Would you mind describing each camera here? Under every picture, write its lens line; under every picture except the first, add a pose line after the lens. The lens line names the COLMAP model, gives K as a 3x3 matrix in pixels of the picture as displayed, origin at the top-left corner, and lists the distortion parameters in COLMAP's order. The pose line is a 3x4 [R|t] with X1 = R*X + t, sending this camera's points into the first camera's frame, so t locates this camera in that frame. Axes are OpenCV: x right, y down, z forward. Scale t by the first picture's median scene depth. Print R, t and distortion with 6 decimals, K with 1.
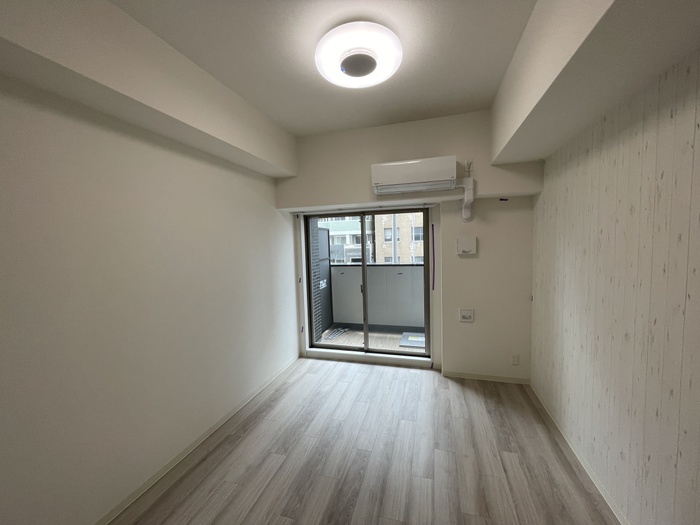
lens RADIAL K [[285.0, 0, 350.1], [0, 285.0, 259.0], [0, 0, 1]] dist [0.003241, -0.000936]
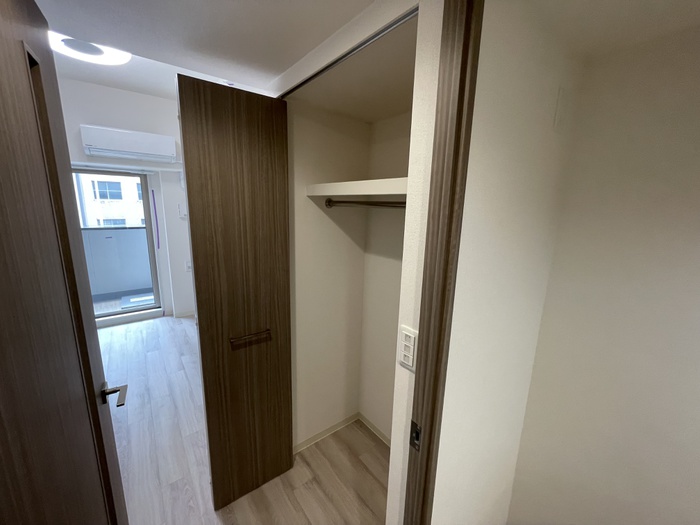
lens RADIAL K [[285.0, 0, 348.2], [0, 285.0, 259.5], [0, 0, 1]] dist [0.003241, -0.000936]
pose [[0.587613, -0.112019, 0.801350, -0.200914], [0.007021, 0.991039, 0.133387, 0.003766], [-0.809111, -0.072754, 0.583134, -0.312759]]
